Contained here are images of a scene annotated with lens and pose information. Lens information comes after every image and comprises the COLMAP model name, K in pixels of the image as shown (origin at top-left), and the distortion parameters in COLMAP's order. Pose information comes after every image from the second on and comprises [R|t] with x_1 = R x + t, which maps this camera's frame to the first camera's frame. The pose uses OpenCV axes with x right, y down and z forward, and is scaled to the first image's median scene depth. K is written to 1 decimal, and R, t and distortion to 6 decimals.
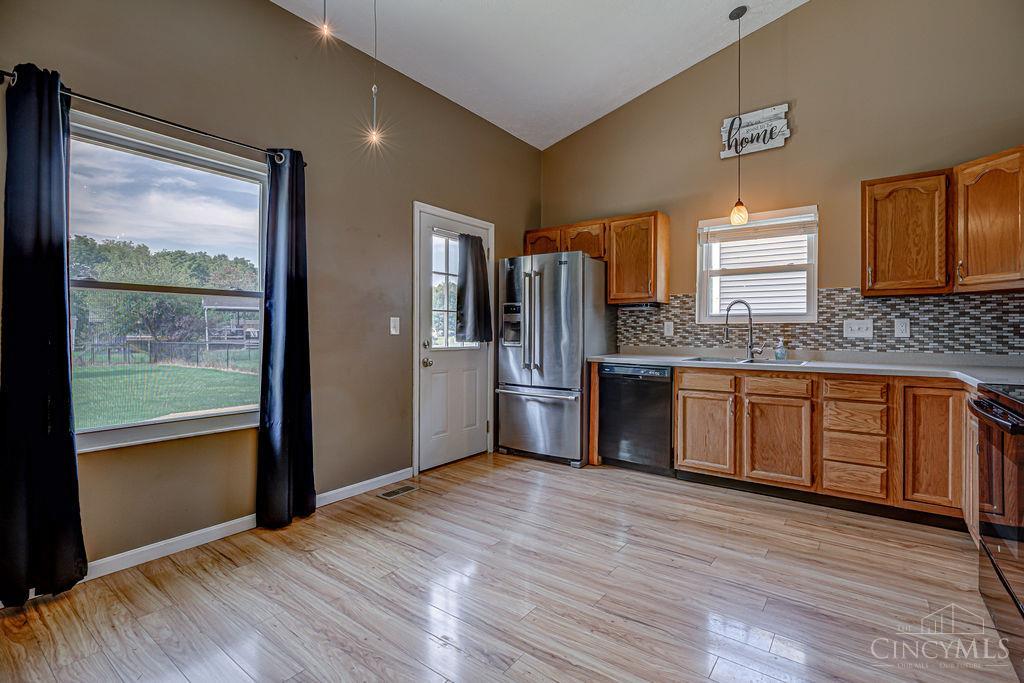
lens RADIAL K [[473.1, 0, 515.2], [0, 473.1, 335.1], [0, 0, 1]] dist [-0.007693, 0.000151]
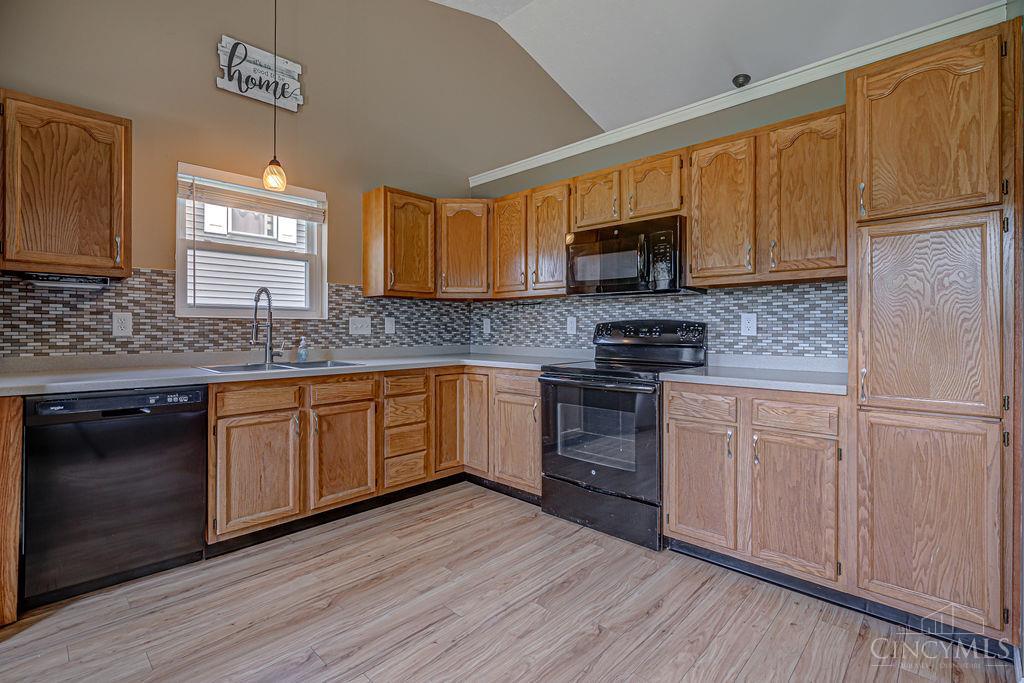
lens RADIAL K [[473.1, 0, 514.6], [0, 473.1, 331.7], [0, 0, 1]] dist [-0.007693, 0.000151]
pose [[0.109250, -0.006394, 0.993994, -0.248494], [0.007180, 0.999958, 0.005643, -0.004317], [-0.993988, 0.006520, 0.109292, 0.528754]]
